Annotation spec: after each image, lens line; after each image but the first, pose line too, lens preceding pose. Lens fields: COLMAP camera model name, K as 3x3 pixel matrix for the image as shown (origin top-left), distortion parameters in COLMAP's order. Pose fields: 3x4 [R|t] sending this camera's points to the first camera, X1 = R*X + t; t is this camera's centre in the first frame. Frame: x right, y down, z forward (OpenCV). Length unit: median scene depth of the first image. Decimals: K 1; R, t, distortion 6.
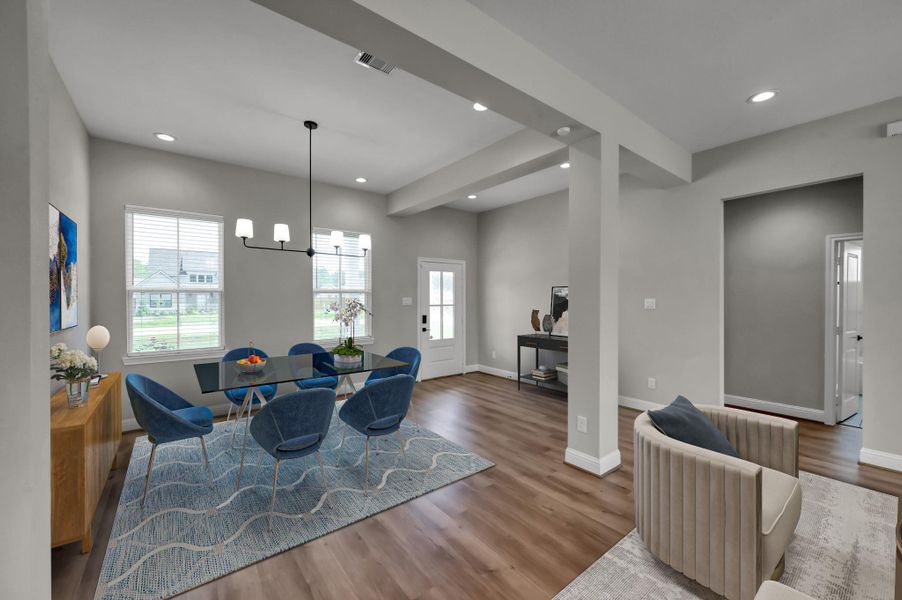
lens RADIAL K [[369.3, 0, 454.0], [0, 369.3, 301.2], [0, 0, 1]] dist [-0.000043, -0.000061]
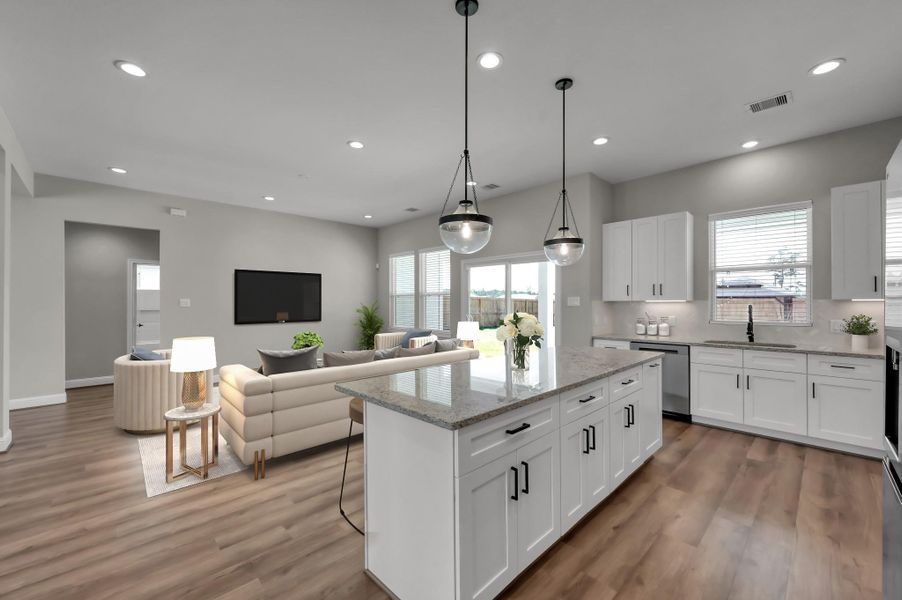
lens RADIAL K [[356.7, 0, 457.2], [0, 356.7, 303.3], [0, 0, 1]] dist [0.000804, -0.001804]
pose [[-0.109896, 0.000046, 0.993943, -0.681541], [0.000780, 1.000000, 0.000040, 0.011425], [-0.993943, 0.000780, -0.109896, -0.219768]]
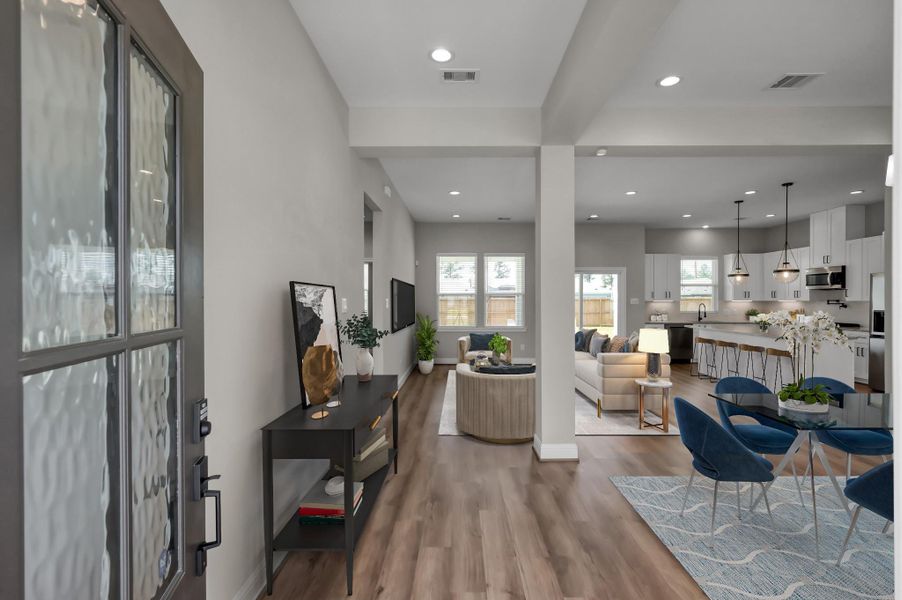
lens RADIAL K [[420.9, 0, 461.1], [0, 420.9, 303.5], [0, 0, 1]] dist [-0.019748, 0.000729]
pose [[-0.783959, -0.002103, 0.620809, -0.130970], [0.003362, 0.999965, 0.007633, -0.007288], [-0.620803, 0.008071, -0.783925, 1.827477]]
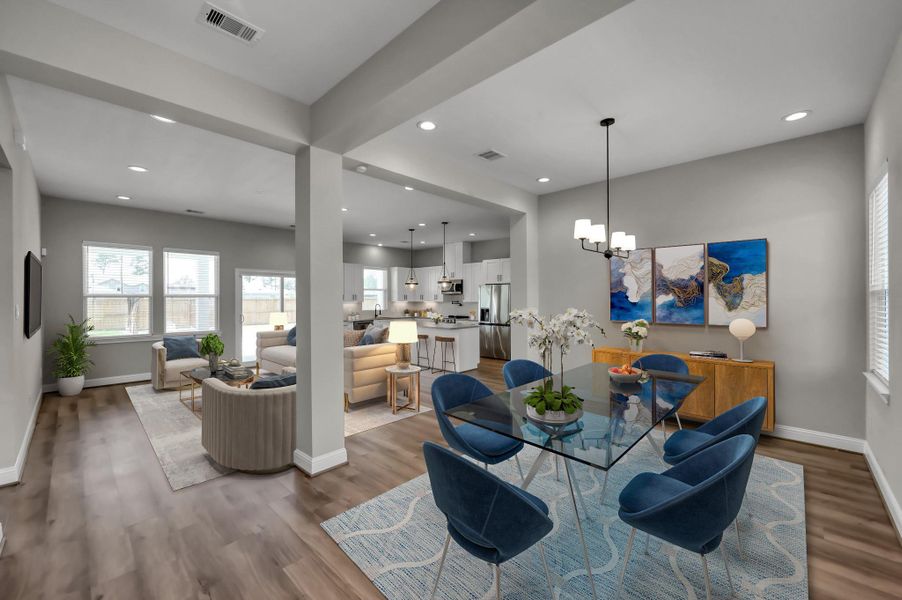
lens RADIAL K [[356.7, 0, 451.9], [0, 356.7, 310.0], [0, 0, 1]] dist [0.000804, -0.001804]
pose [[-0.989091, 0.007211, -0.147132, 0.149707], [0.002696, 0.999520, 0.030865, -0.022141], [0.147284, 0.030132, -0.988635, 1.792780]]
